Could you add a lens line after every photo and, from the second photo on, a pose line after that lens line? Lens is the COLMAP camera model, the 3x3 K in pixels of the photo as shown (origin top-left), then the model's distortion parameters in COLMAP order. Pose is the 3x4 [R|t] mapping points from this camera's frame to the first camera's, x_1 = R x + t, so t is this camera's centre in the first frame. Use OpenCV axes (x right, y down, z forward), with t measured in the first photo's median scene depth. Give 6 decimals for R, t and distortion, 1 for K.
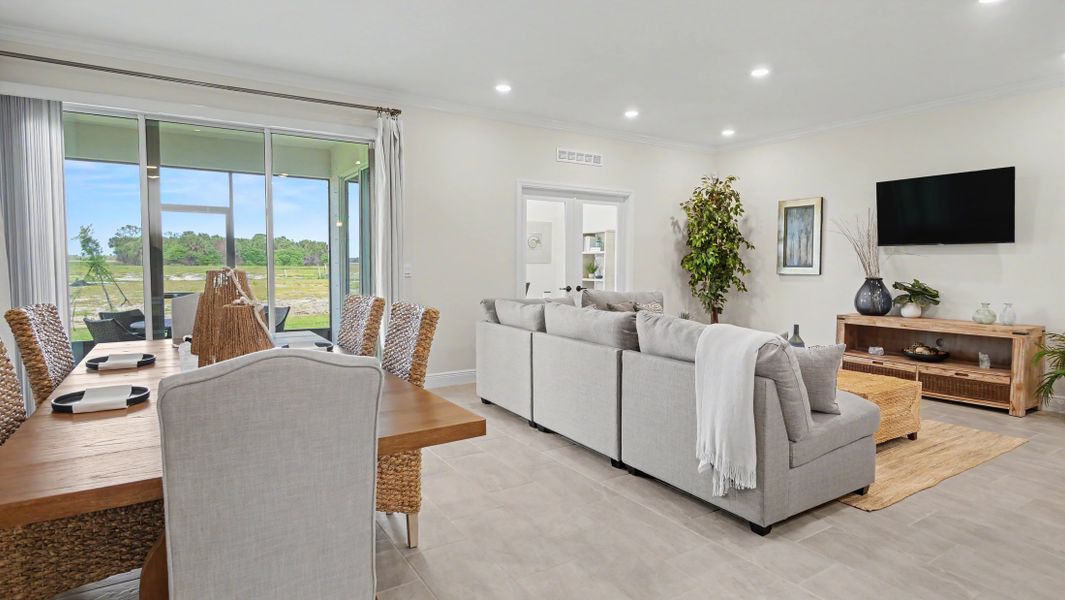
lens RADIAL K [[568.1, 0, 538.4], [0, 568.1, 292.8], [0, 0, 1]] dist [0.002753, -0.000312]
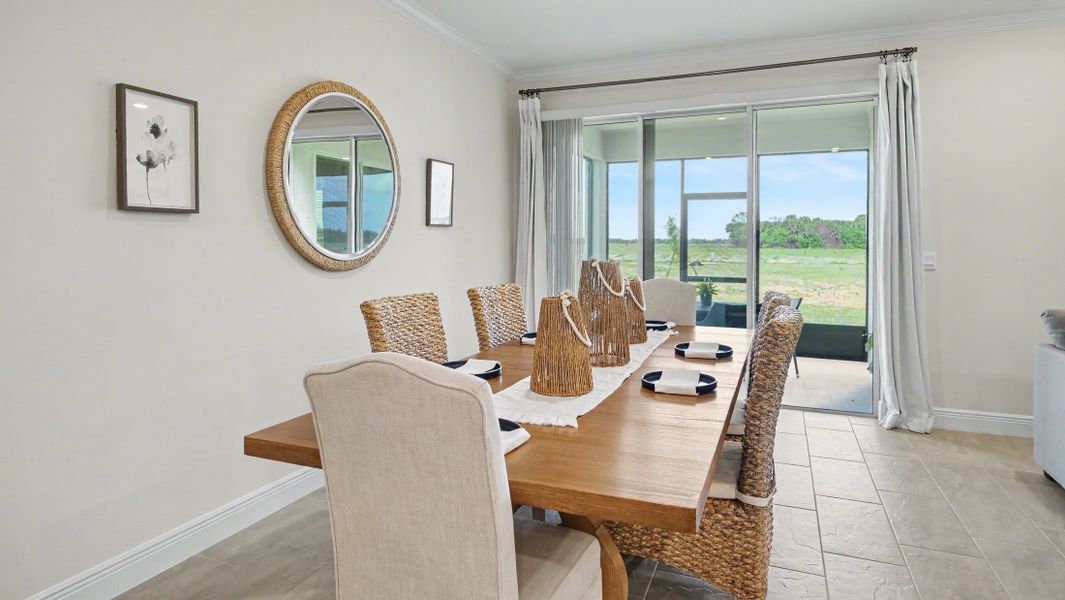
lens RADIAL K [[591.4, 0, 528.4], [0, 591.4, 244.9], [0, 0, 1]] dist [0.000764, 0.000085]
pose [[0.562838, -0.000916, -0.826567, 0.103913], [-0.043724, 0.998566, -0.030880, -0.012878], [0.825410, 0.053521, 0.561991, 0.139229]]
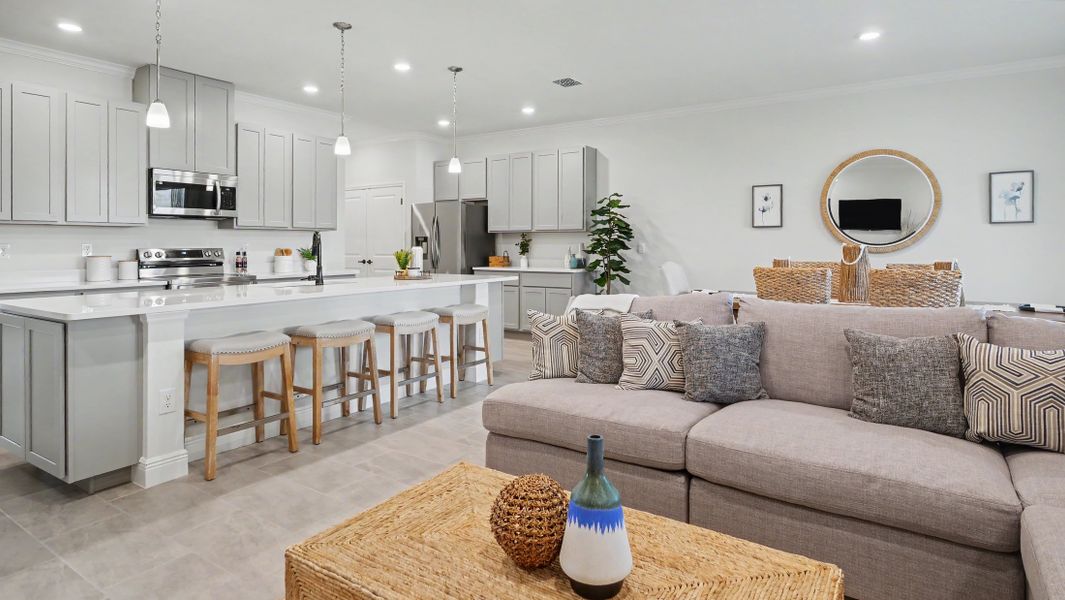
lens RADIAL K [[568.1, 0, 531.1], [0, 568.1, 248.4], [0, 0, 1]] dist [0.002753, -0.000312]
pose [[-0.919252, -0.000374, -0.393668, 0.477778], [-0.023702, 0.998238, 0.054397, -0.045027], [0.392954, 0.059335, -0.917642, 0.986961]]
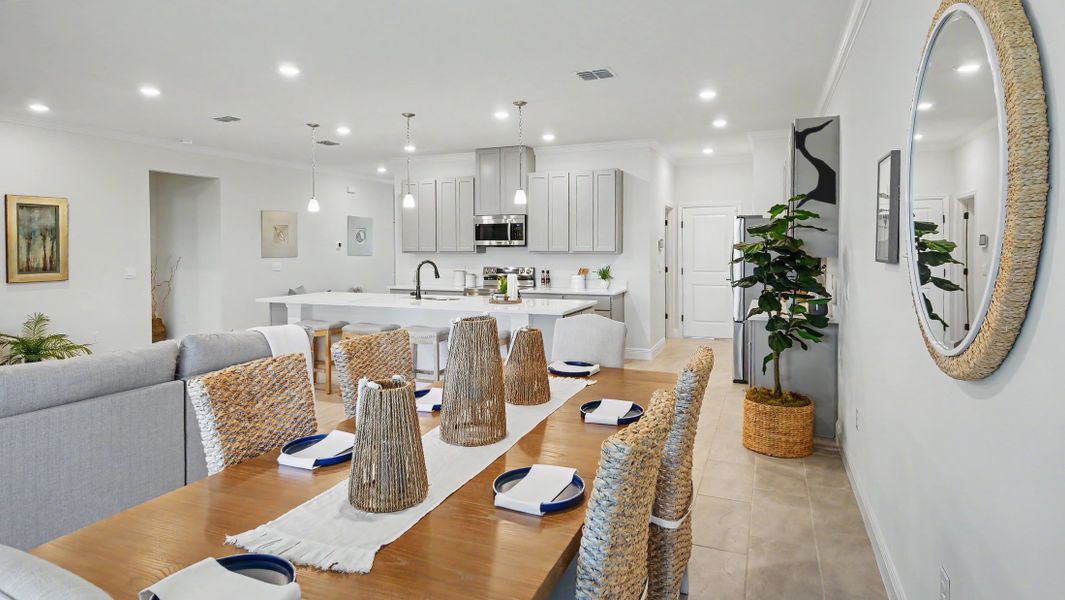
lens RADIAL K [[591.4, 0, 530.4], [0, 591.4, 259.4], [0, 0, 1]] dist [0.000764, 0.000085]
pose [[-0.579563, -0.019724, 0.814689, -0.583246], [0.044482, 0.997451, 0.055793, -0.076170], [-0.813712, 0.068574, -0.577209, 0.656089]]
